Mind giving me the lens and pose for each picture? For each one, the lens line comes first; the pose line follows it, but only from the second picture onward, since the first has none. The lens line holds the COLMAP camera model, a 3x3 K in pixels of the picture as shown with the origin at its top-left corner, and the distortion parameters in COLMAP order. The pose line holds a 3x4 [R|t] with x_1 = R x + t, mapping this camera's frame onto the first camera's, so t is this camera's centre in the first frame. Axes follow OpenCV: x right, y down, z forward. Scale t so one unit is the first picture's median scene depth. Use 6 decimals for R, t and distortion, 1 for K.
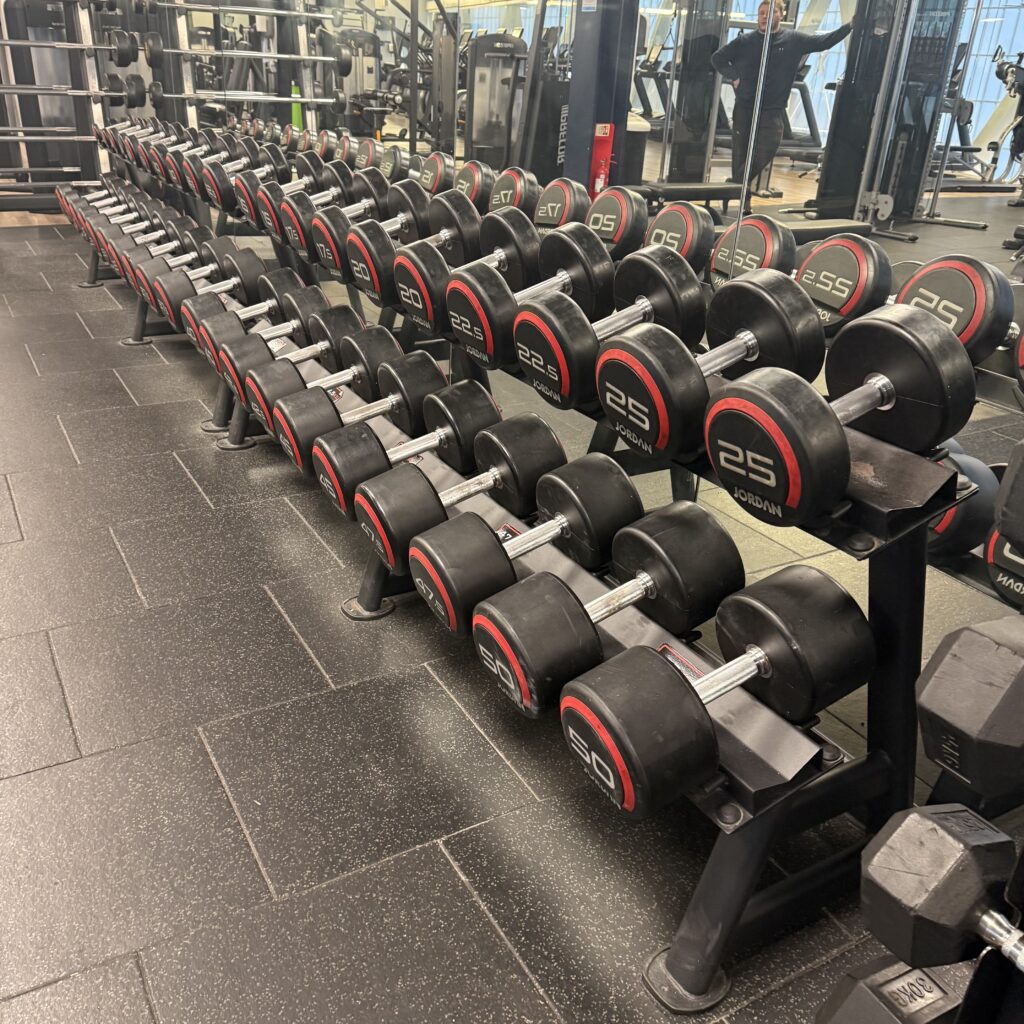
lens RADIAL K [[942.0, 0, 507.3], [0, 942.0, 493.3], [0, 0, 1]] dist [0.066907, -0.100231]
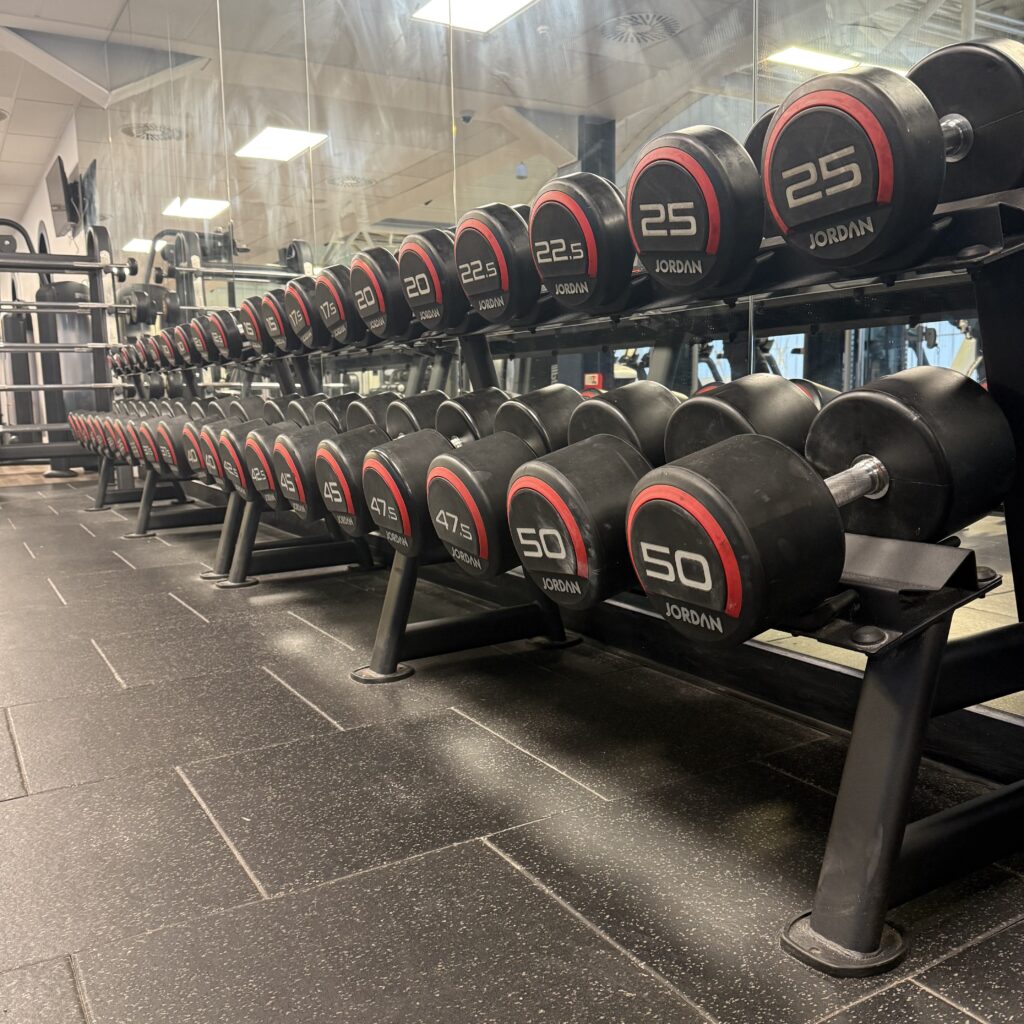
lens RADIAL K [[939.1, 0, 512.0], [0, 939.1, 512.0], [0, 0, 1]] dist [0.034872, -0.056750]
pose [[0.997405, -0.071773, 0.005563, -0.034782], [0.070196, 0.952530, -0.296242, 0.352786], [0.015963, 0.295864, 0.955097, 0.206404]]
